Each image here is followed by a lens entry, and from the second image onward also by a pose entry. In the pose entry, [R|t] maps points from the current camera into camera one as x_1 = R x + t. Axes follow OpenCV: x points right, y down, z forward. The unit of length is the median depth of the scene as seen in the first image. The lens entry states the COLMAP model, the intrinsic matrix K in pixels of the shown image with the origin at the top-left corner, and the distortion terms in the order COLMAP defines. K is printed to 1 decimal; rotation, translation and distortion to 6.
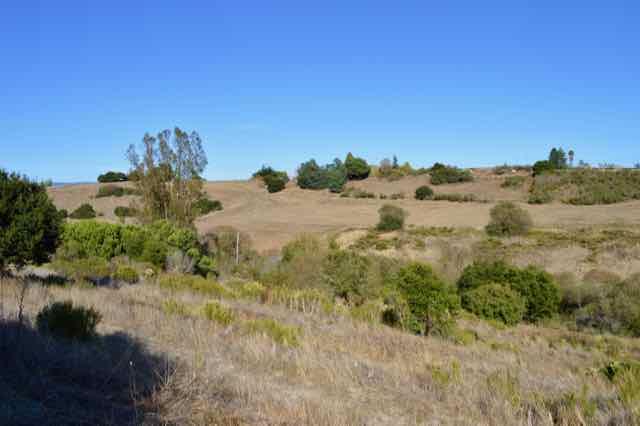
lens RADIAL K [[509.0, 0, 321.2], [0, 509.0, 213.1], [0, 0, 1]] dist [-0.091895, 0.019337]
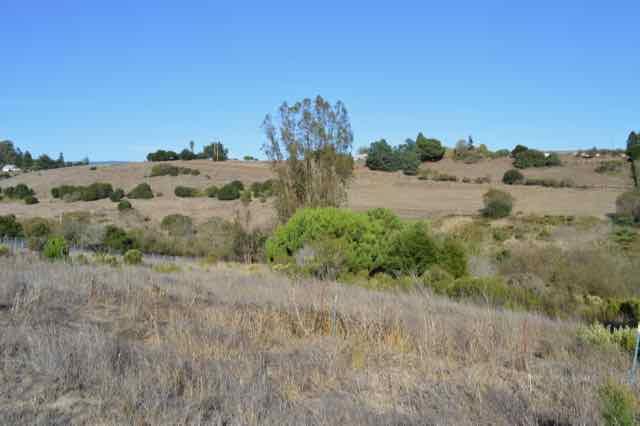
lens RADIAL K [[509.0, 0, 321.2], [0, 509.0, 213.1], [0, 0, 1]] dist [-0.091895, 0.019337]
pose [[0.998891, 0.016787, -0.043985, -0.102230], [-0.015206, 0.999235, 0.036032, -0.001263], [0.044557, -0.035323, 0.998382, 0.058927]]
